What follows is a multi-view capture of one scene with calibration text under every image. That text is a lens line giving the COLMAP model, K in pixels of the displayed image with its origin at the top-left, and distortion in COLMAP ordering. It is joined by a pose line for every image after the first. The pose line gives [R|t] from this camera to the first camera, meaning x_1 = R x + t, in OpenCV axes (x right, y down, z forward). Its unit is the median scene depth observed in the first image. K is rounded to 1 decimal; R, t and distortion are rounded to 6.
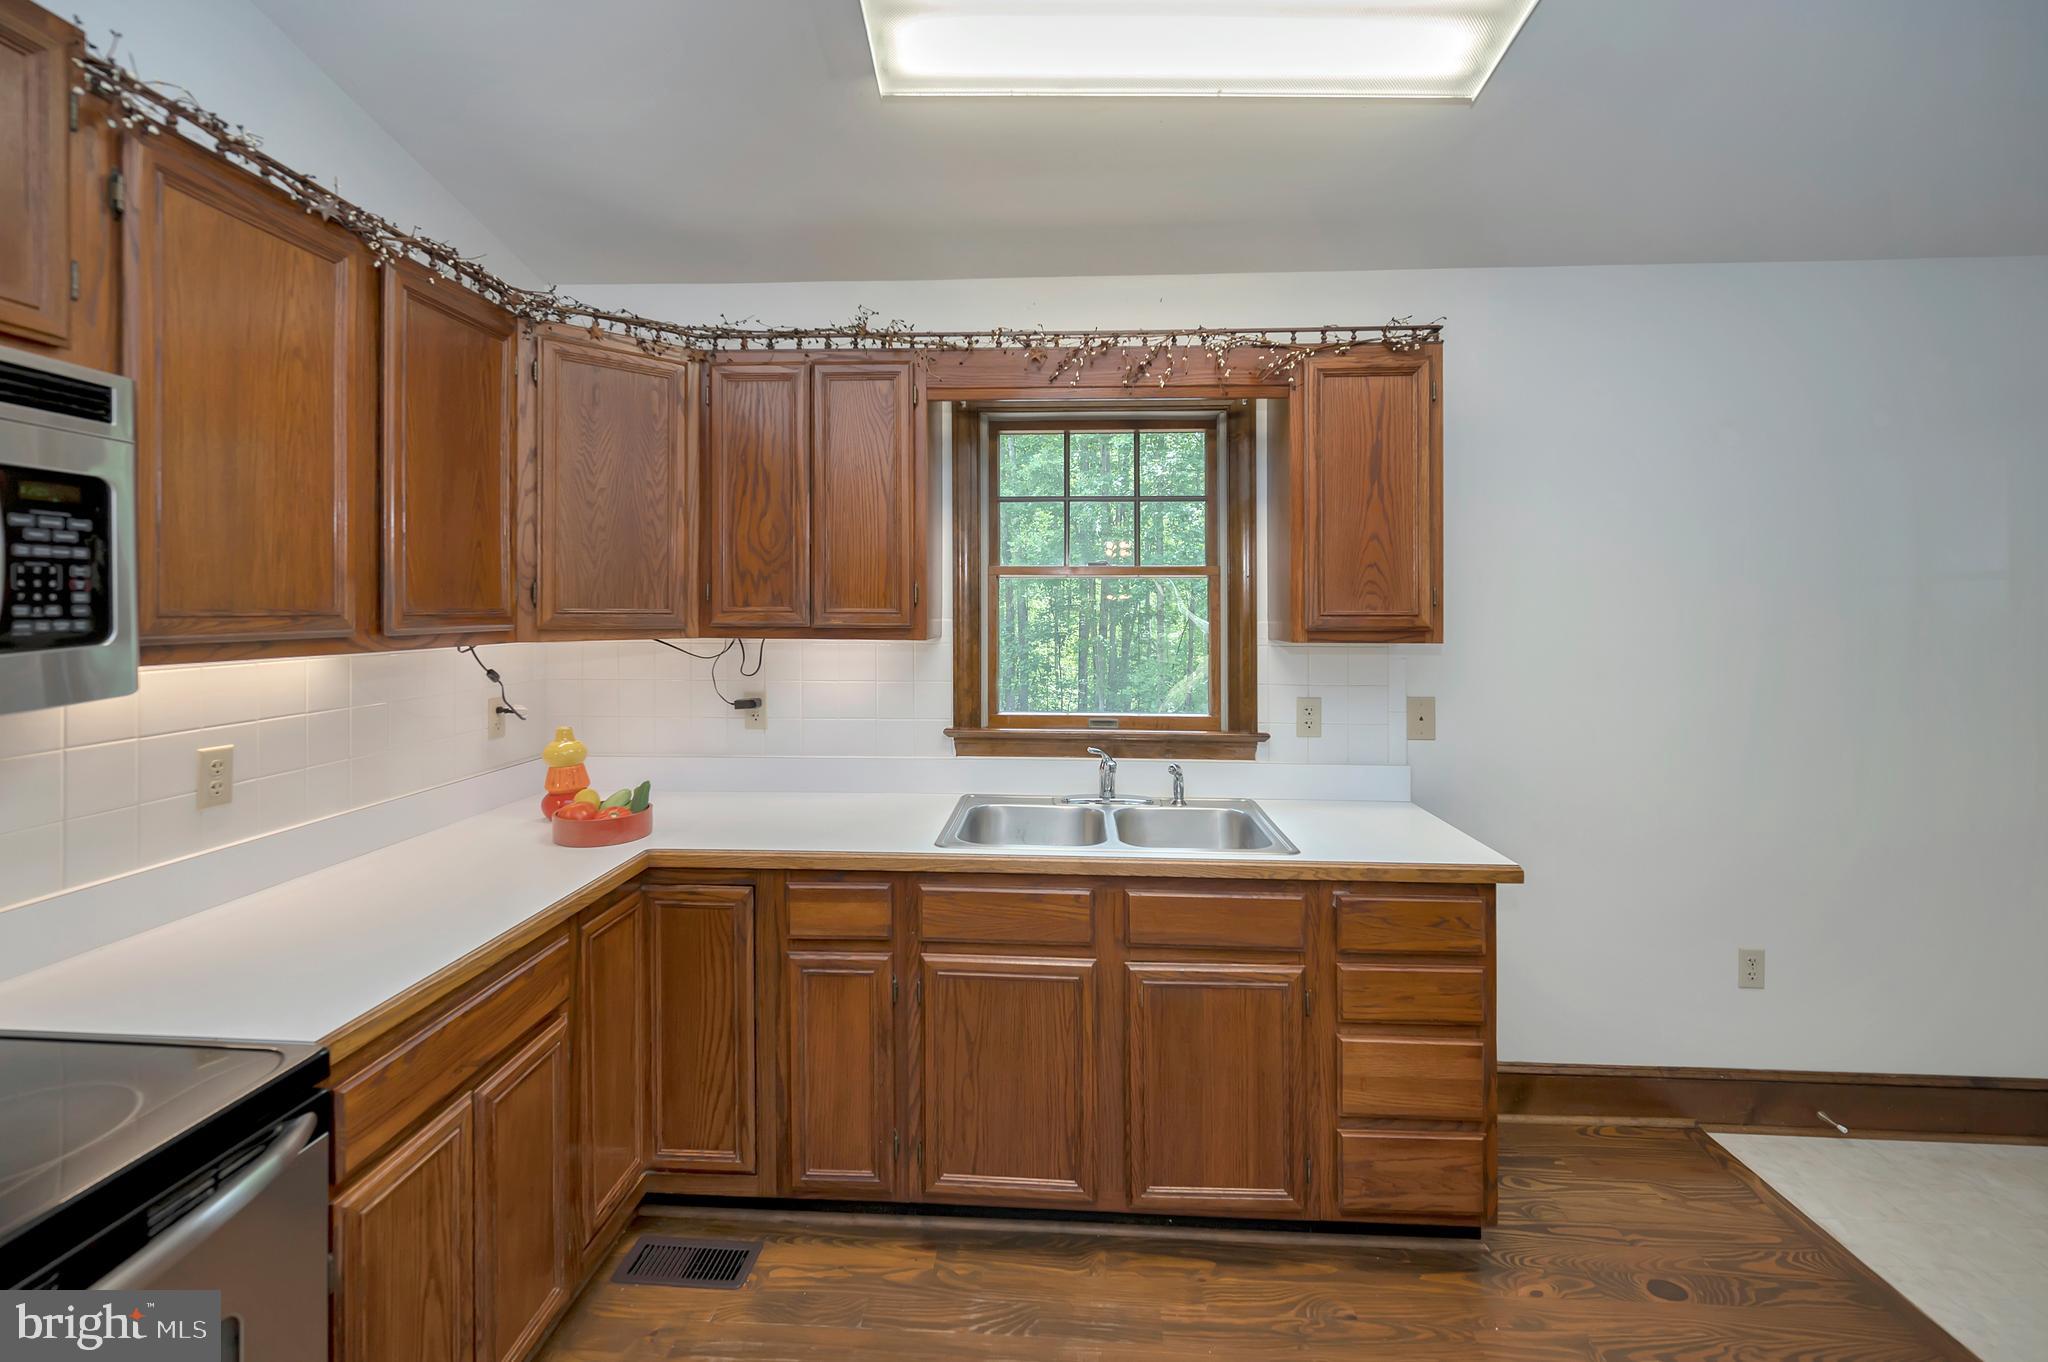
lens RADIAL K [[885.3, 0, 1018.9], [0, 885.3, 609.3], [0, 0, 1]] dist [0.003734, -0.001269]
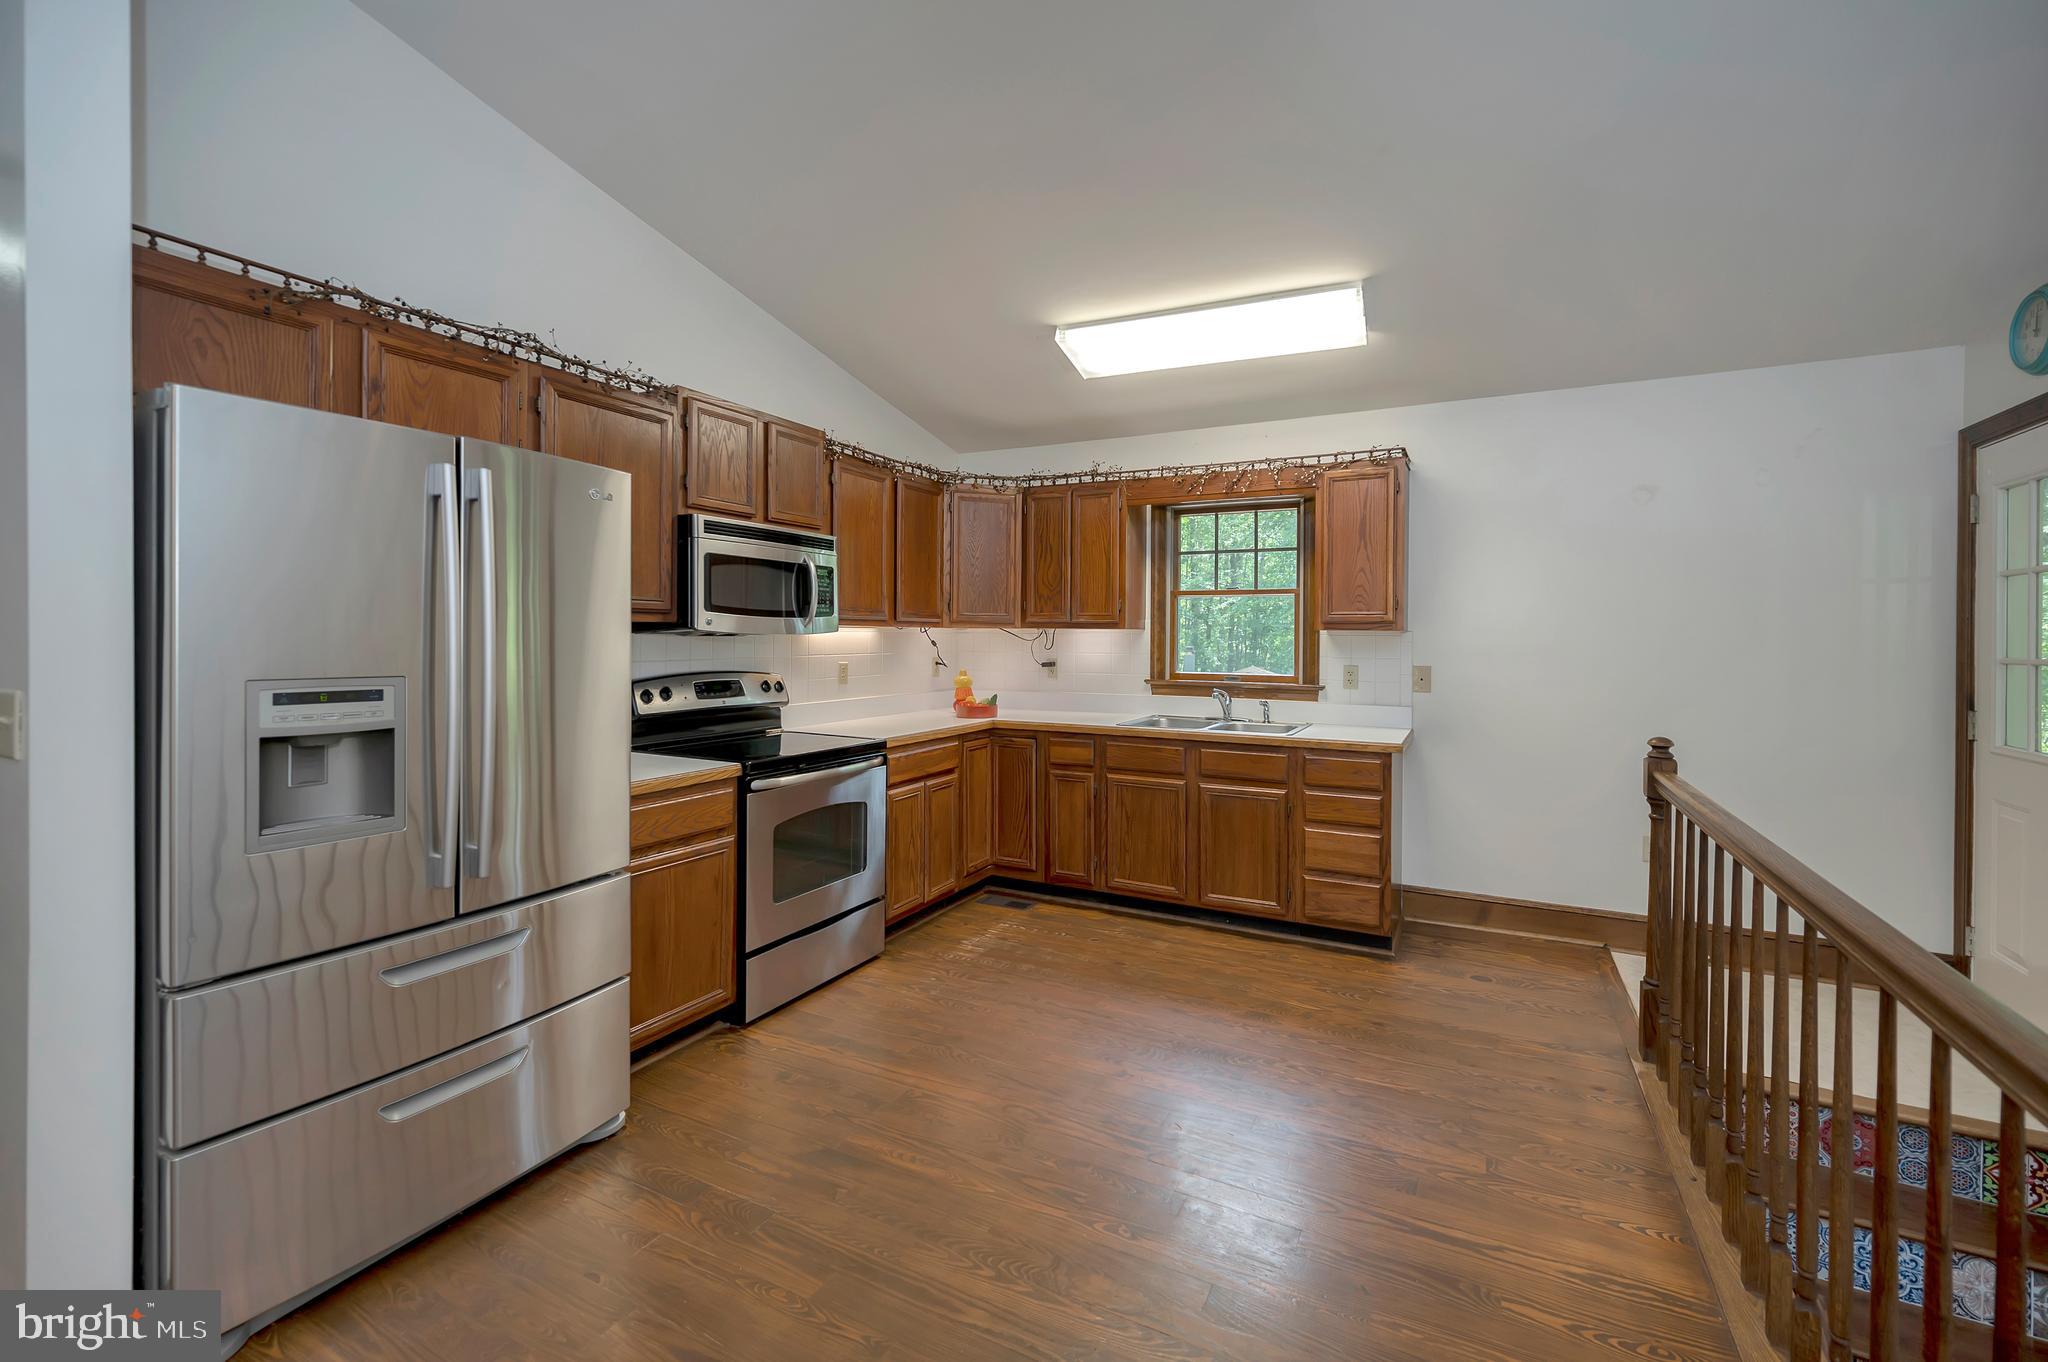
lens RADIAL K [[840.4, 0, 1050.2], [0, 840.4, 639.7], [0, 0, 1]] dist [-0.002330, -0.000022]
pose [[0.915850, 0.006600, -0.401465, 0.553860], [-0.006068, 0.999978, 0.002596, 0.062367], [0.401474, 0.000059, 0.915871, -0.867690]]
